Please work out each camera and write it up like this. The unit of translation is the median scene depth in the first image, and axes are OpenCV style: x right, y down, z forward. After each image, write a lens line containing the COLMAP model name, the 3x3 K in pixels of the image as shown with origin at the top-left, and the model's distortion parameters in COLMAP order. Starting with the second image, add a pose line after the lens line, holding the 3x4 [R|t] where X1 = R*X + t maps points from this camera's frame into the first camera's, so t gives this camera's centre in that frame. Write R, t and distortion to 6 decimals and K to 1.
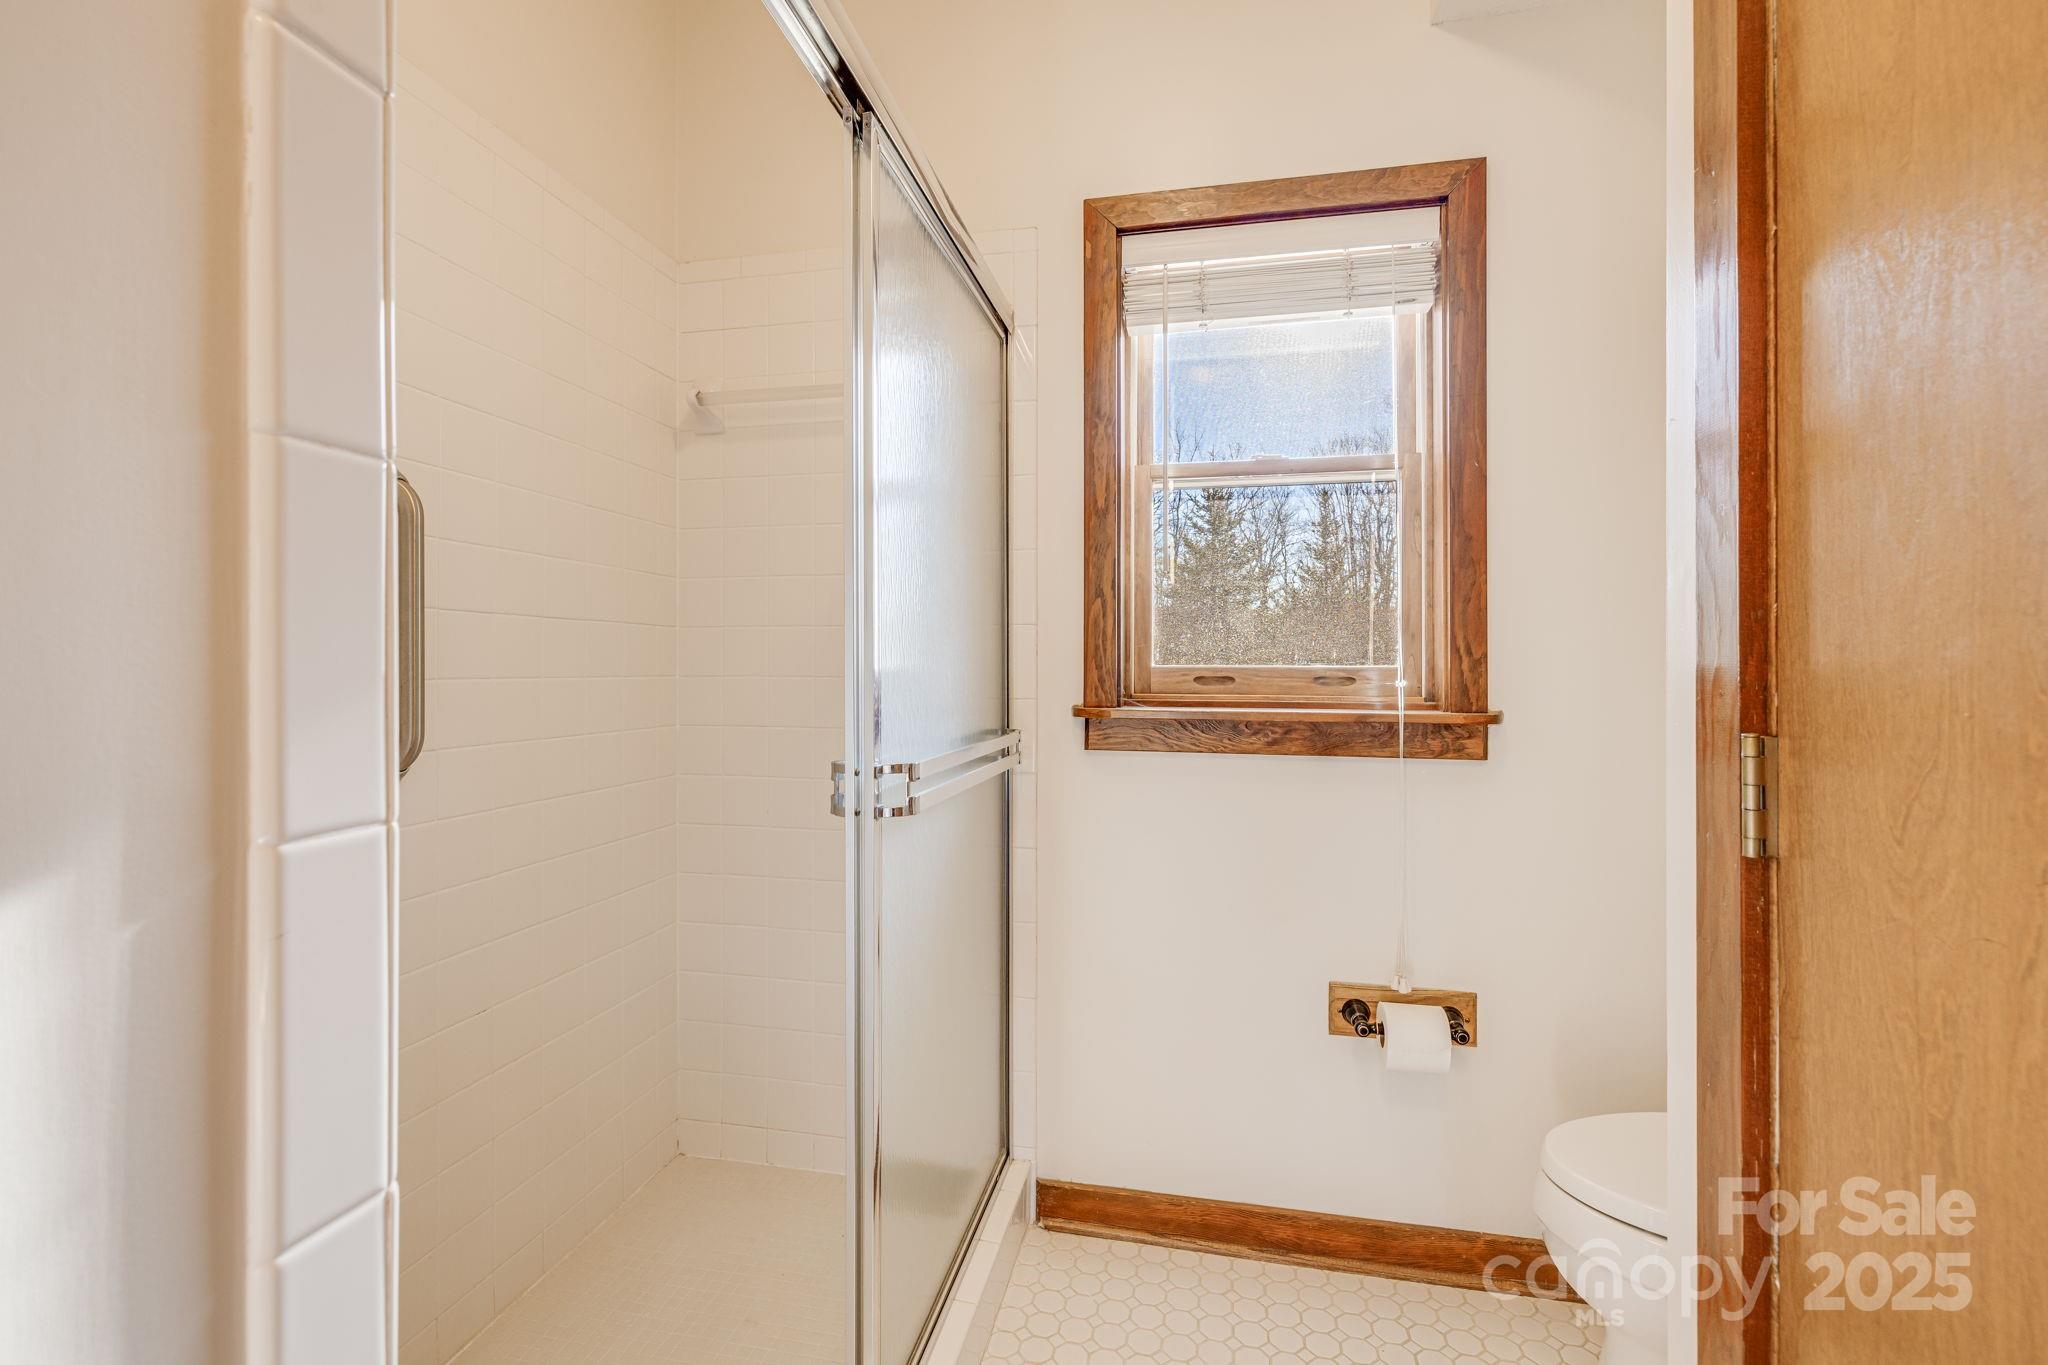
lens RADIAL K [[931.8, 0, 1021.3], [0, 931.8, 673.0], [0, 0, 1]] dist [0.003605, 0.000285]
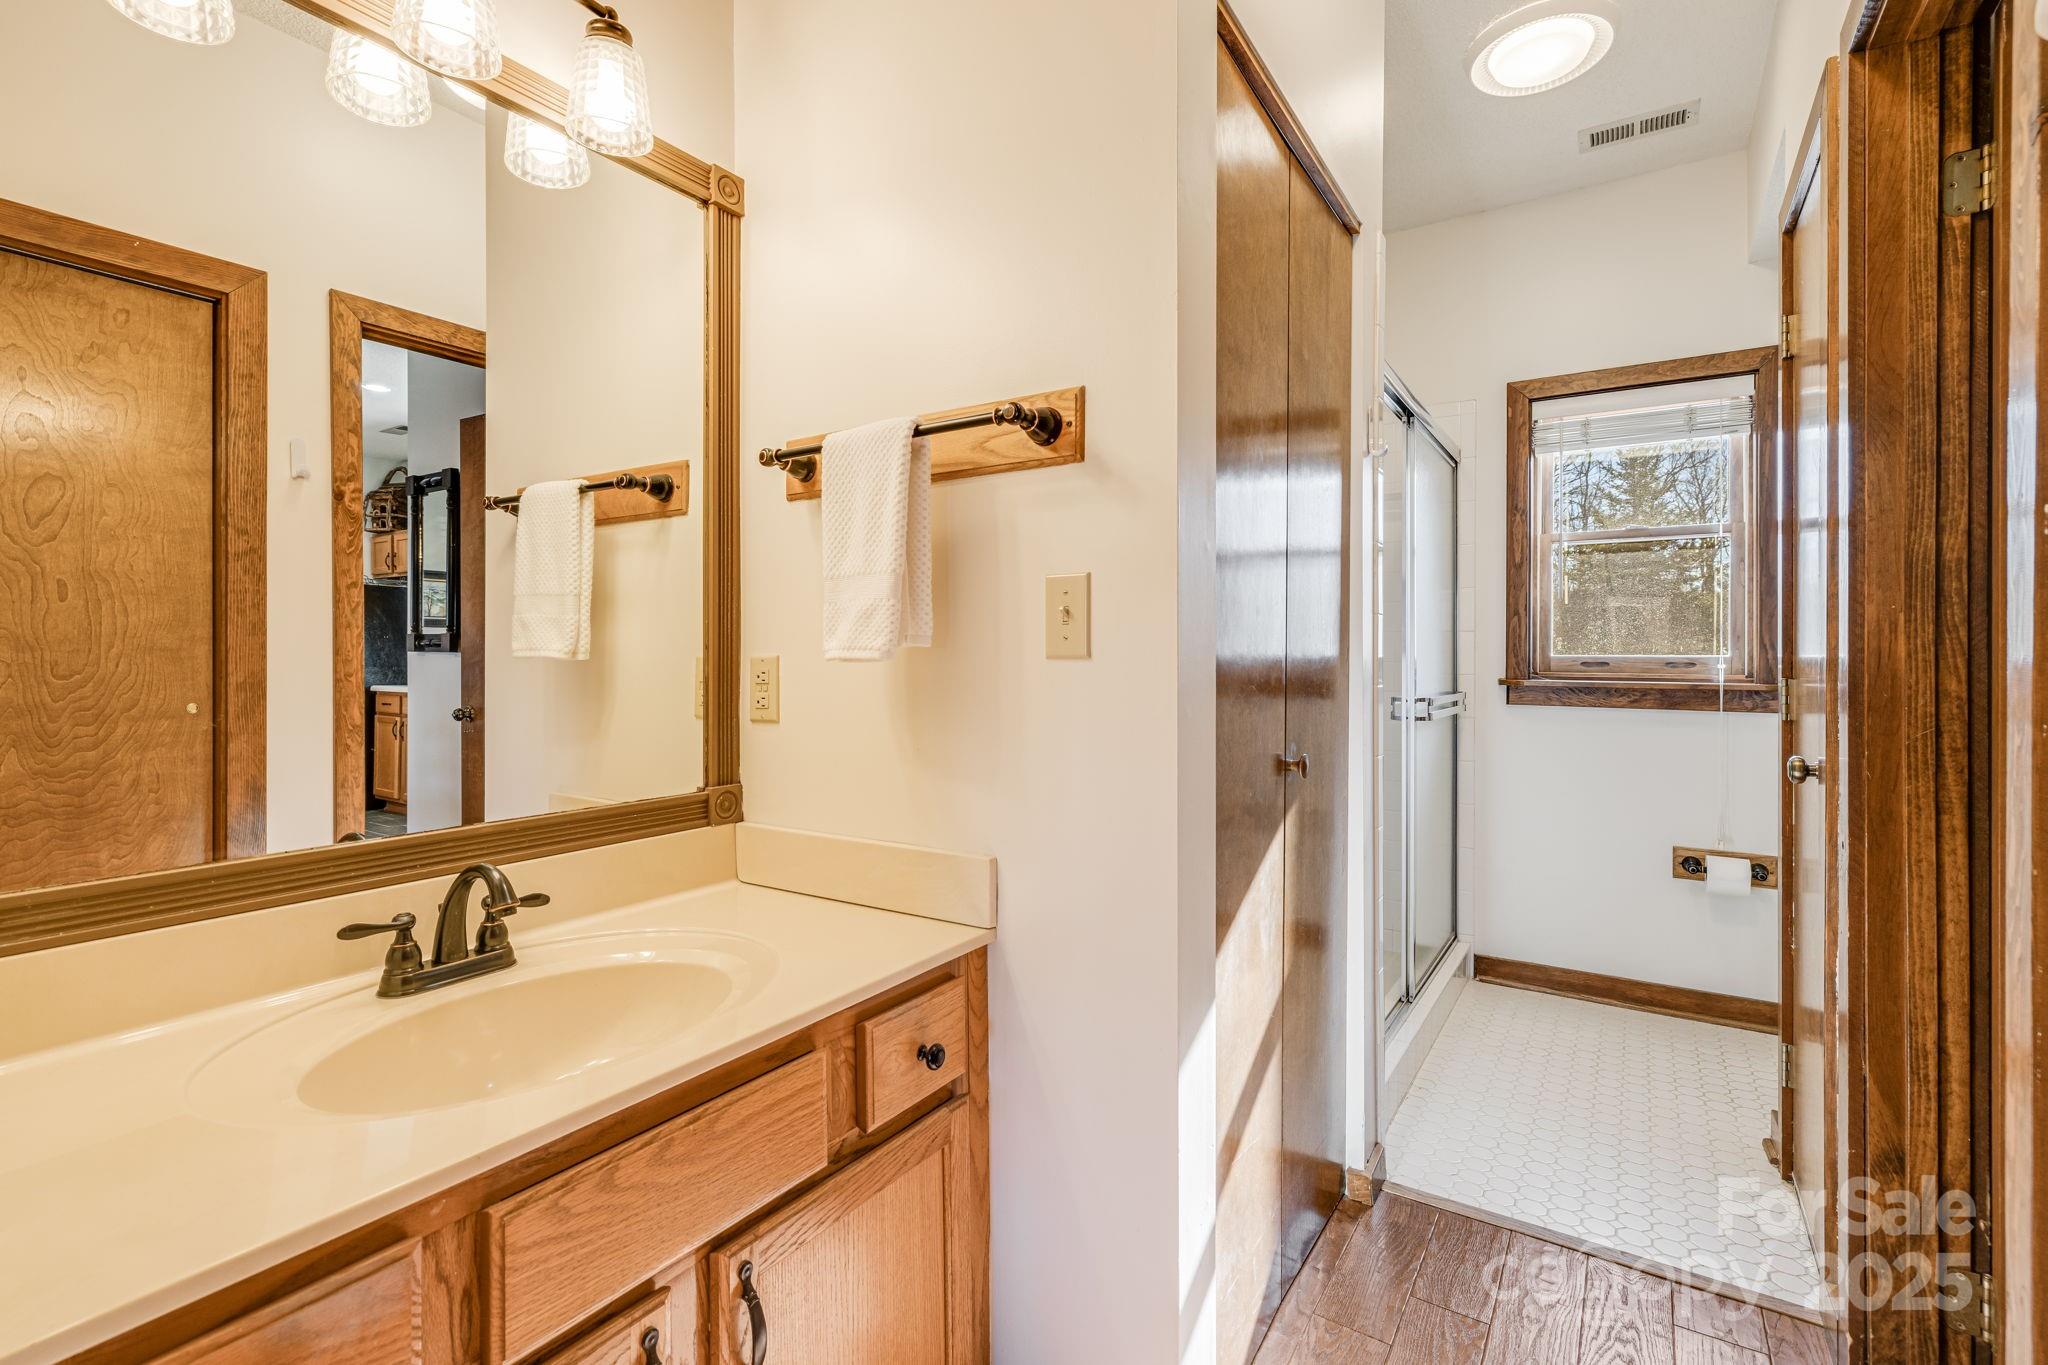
lens RADIAL K [[931.8, 0, 1014.9], [0, 931.8, 657.9], [0, 0, 1]] dist [0.003605, 0.000285]
pose [[0.927467, 0.004442, -0.373879, -0.130316], [-0.005946, 0.999978, -0.002869, 0.007939], [0.373858, 0.004885, 0.927473, -0.938759]]
